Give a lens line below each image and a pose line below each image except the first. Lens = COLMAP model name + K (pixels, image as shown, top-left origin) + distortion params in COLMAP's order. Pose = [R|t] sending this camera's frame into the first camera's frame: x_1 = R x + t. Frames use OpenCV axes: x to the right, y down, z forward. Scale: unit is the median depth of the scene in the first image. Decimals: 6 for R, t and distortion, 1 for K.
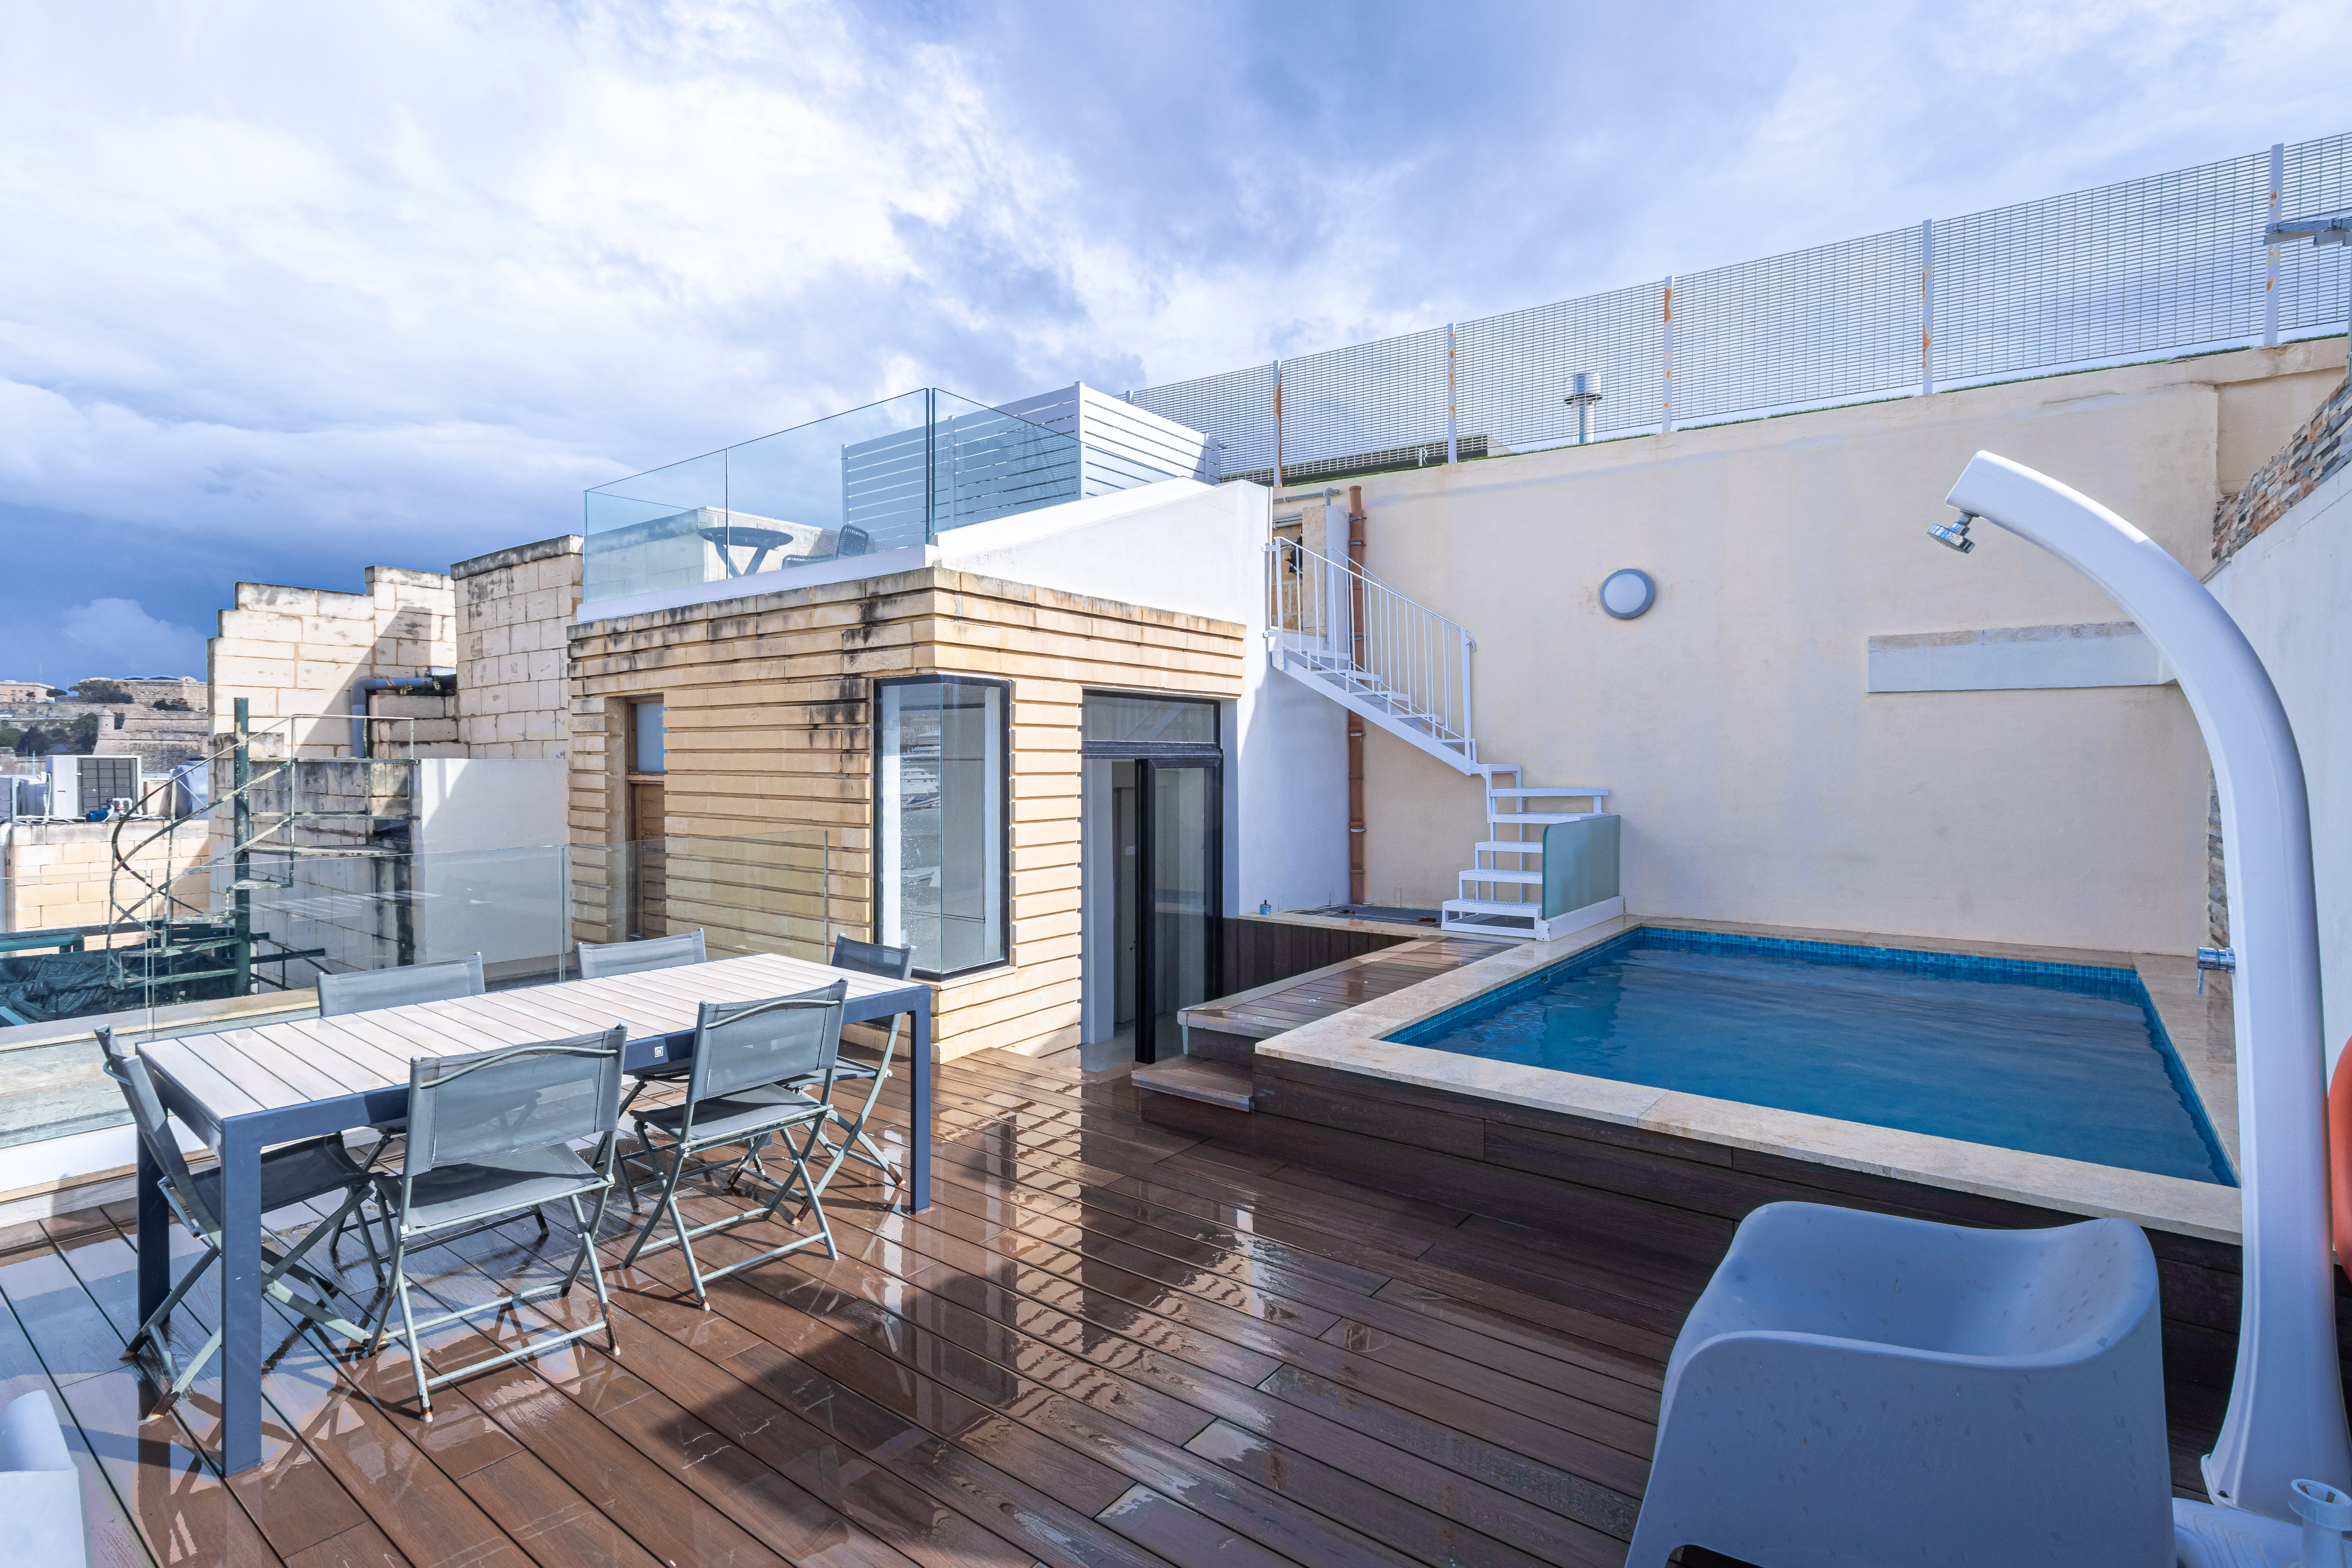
lens RADIAL K [[1092.9, 0, 1173.3], [0, 1092.9, 763.0], [0, 0, 1]] dist [0.010097, -0.000523]
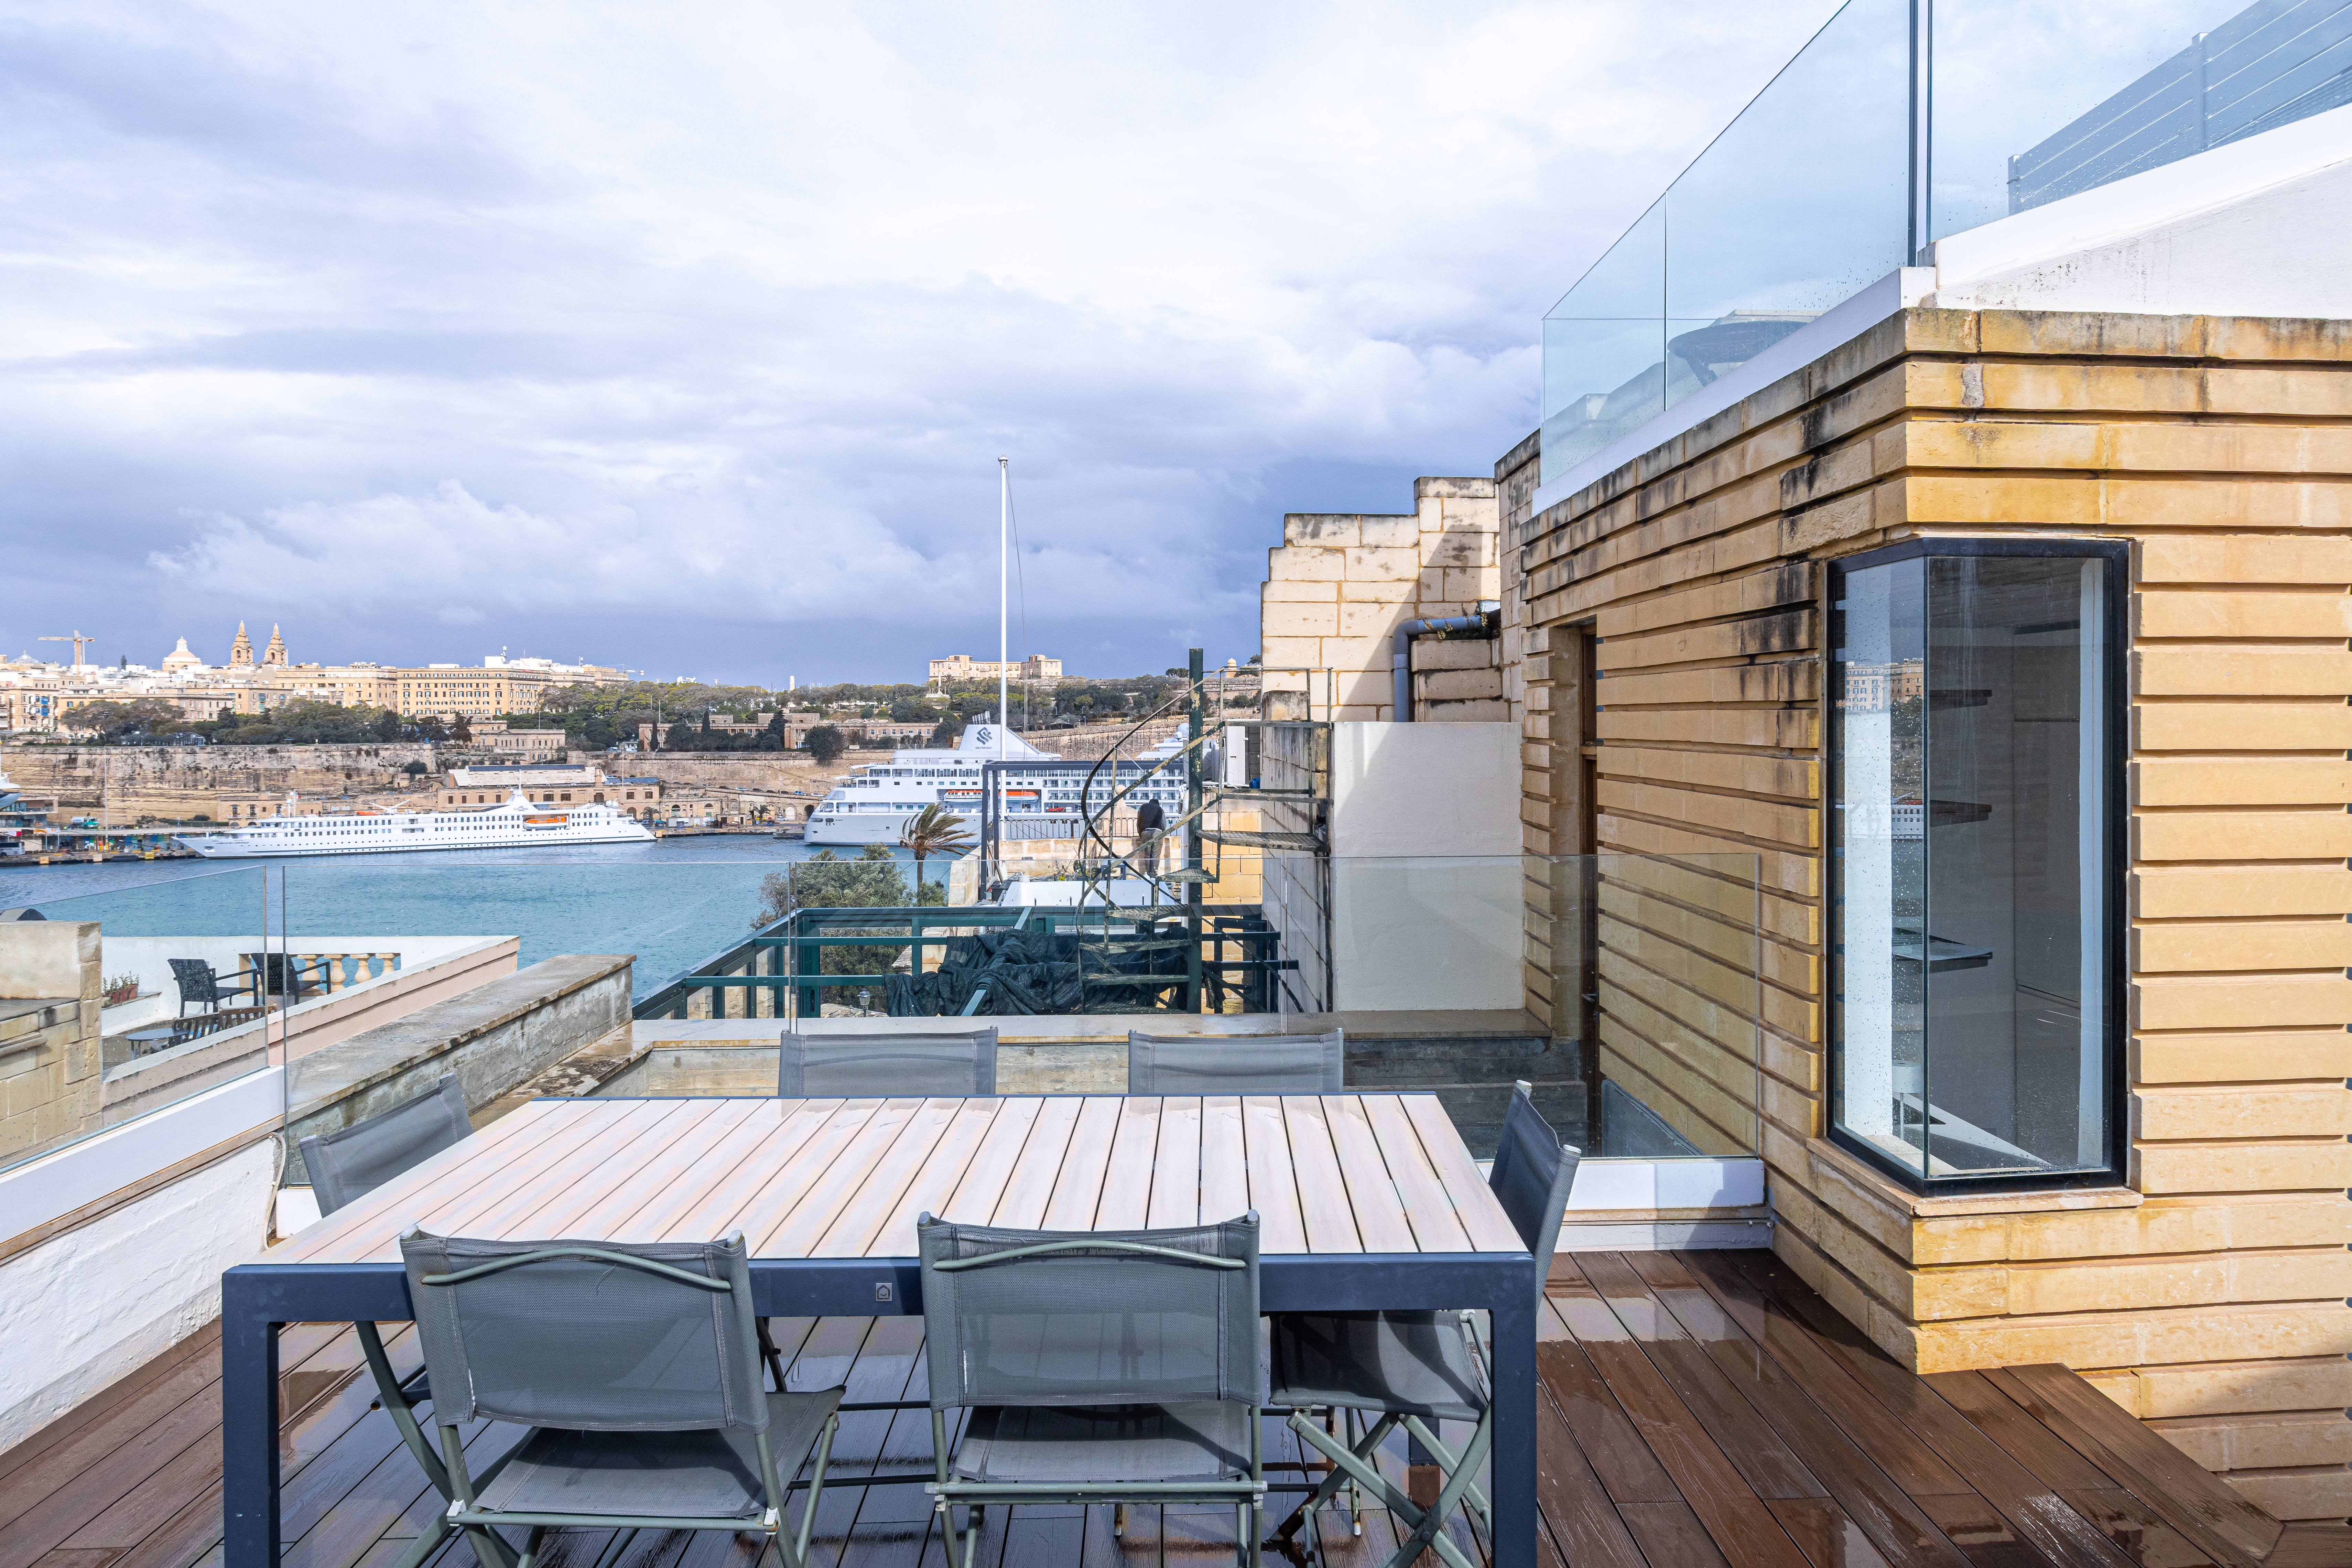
lens RADIAL K [[1623.0, 0, 1179.5], [0, 1623.0, 727.1], [0, 0, 1]] dist [0.002553, 0.002288]
pose [[0.662006, -0.000212, -0.749498, 0.081251], [0.000129, 1.000000, -0.000169, -0.000378], [0.749498, 0.000015, 0.662006, 0.256278]]
